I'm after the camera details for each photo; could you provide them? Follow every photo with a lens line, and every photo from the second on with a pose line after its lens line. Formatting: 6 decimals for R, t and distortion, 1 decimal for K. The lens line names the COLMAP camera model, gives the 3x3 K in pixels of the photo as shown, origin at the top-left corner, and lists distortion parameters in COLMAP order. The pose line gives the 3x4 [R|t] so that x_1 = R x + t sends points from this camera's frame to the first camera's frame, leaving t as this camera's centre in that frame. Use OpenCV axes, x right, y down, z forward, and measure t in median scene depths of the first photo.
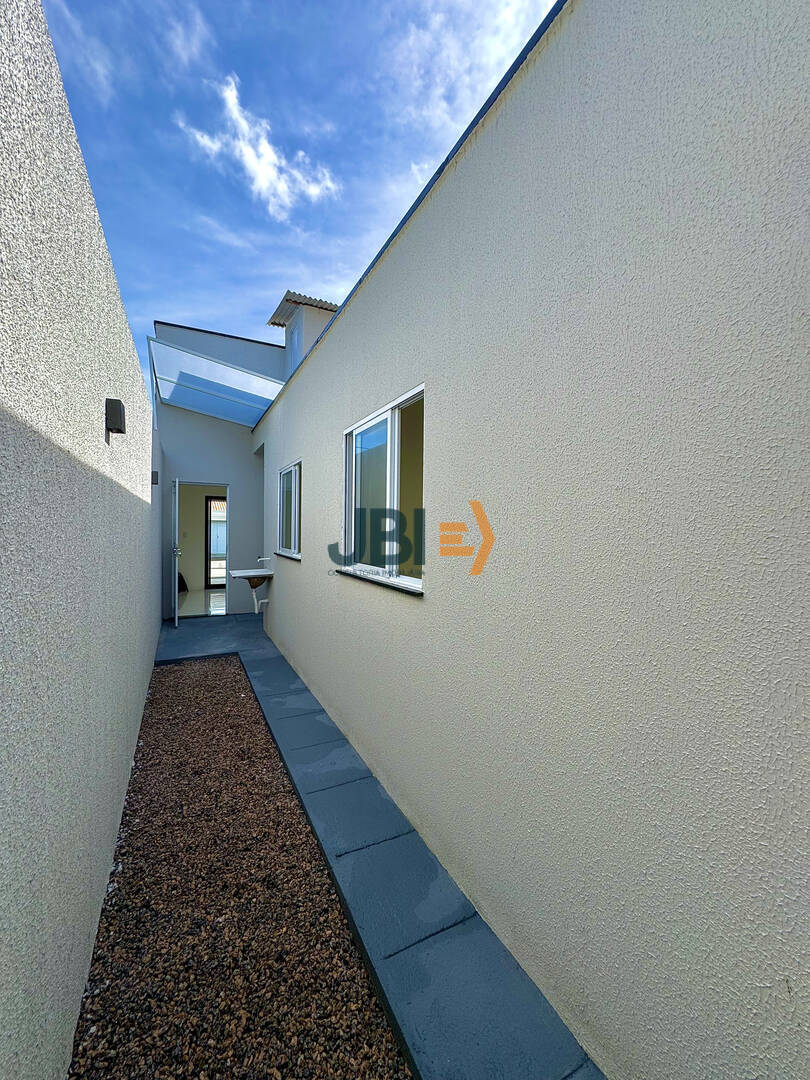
lens RADIAL K [[429.4, 0, 406.1], [0, 429.4, 538.2], [0, 0, 1]] dist [-0.002316, -0.000066]
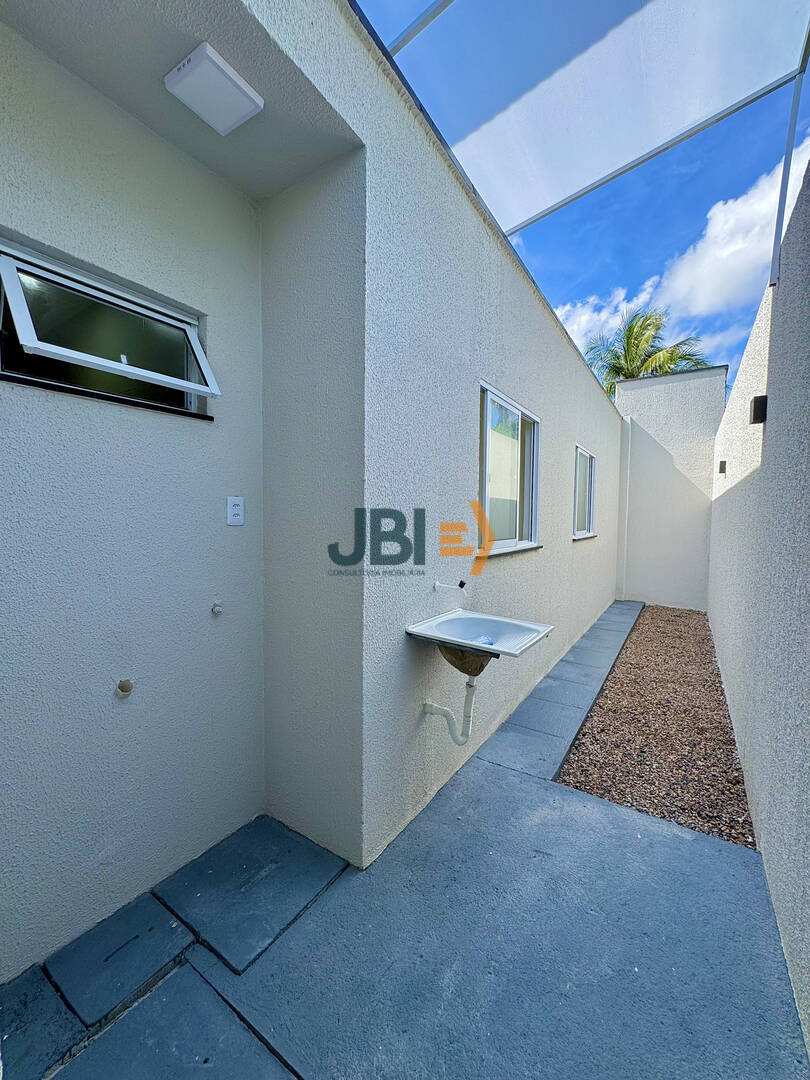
lens RADIAL K [[429.4, 0, 406.1], [0, 429.4, 538.2], [0, 0, 1]] dist [-0.002316, -0.000066]
pose [[-0.491110, -0.059263, 0.869080, -0.860630], [-0.008296, 0.997956, 0.063363, -0.010486], [-0.871058, 0.023908, -0.490597, 1.682004]]
